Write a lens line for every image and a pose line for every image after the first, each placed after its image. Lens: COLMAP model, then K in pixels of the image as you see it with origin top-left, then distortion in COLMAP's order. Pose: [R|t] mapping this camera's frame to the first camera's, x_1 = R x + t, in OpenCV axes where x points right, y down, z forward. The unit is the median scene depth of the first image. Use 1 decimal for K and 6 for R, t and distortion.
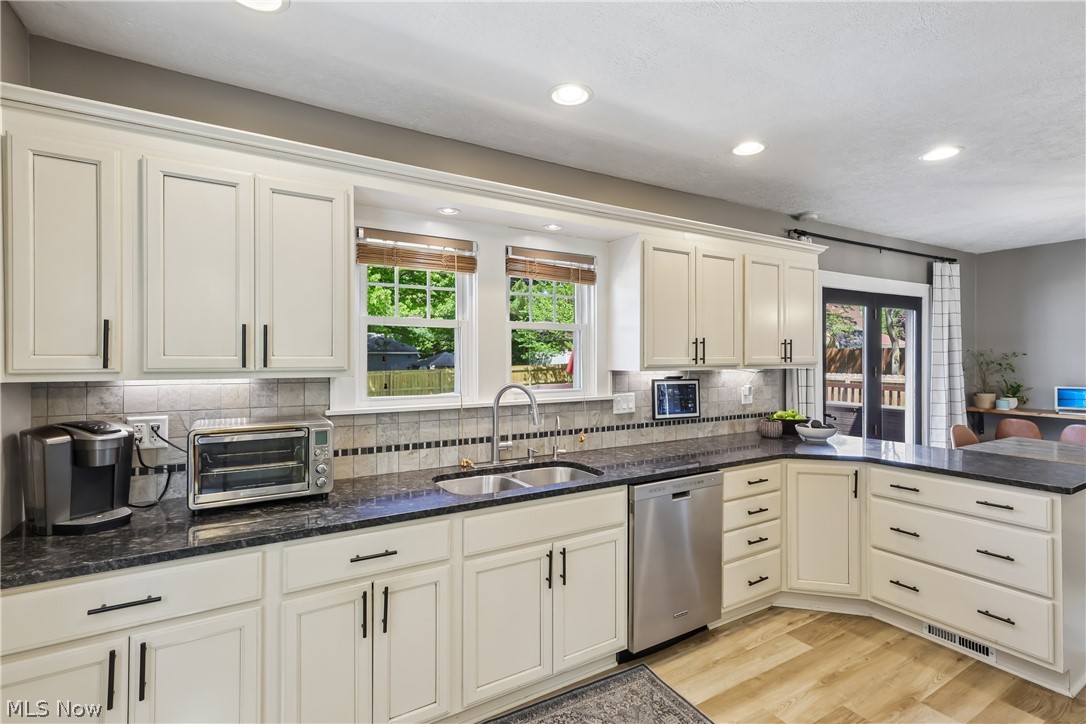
lens RADIAL K [[505.2, 0, 548.1], [0, 505.2, 357.0], [0, 0, 1]] dist [0.003071, 0.001712]
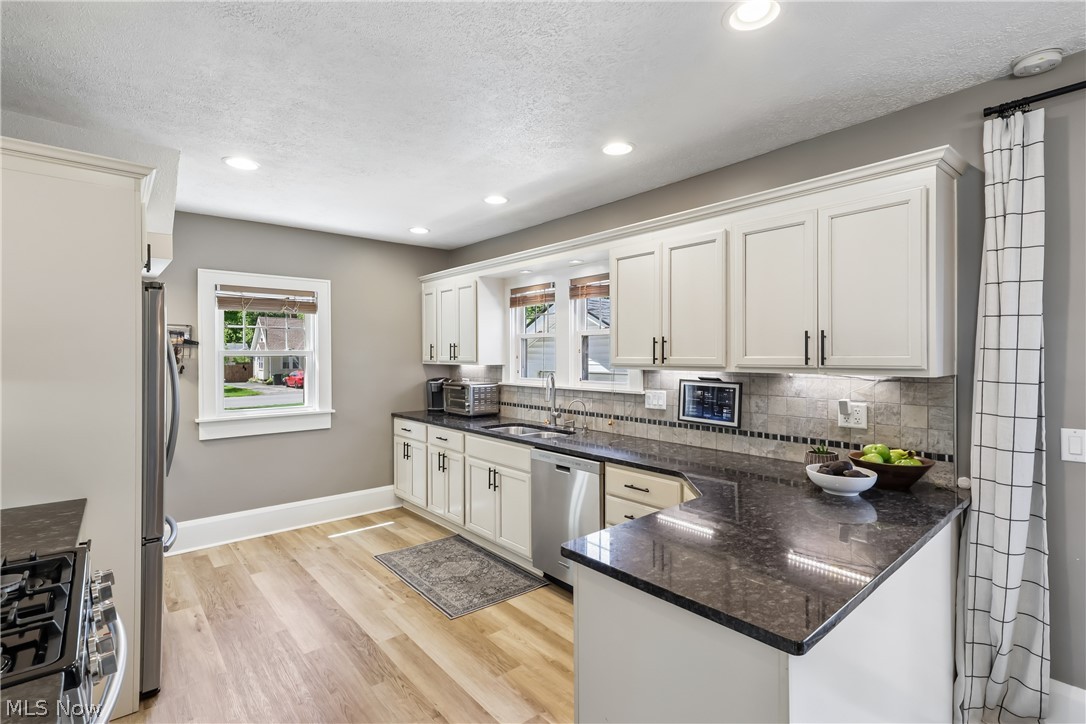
lens RADIAL K [[505.2, 0, 543.3], [0, 505.2, 359.6], [0, 0, 1]] dist [0.003071, 0.001712]
pose [[0.175519, 0.007690, -0.984446, 1.177640], [-0.001697, 0.999970, 0.007509, -0.000570], [0.984475, 0.000353, 0.175527, 0.591332]]
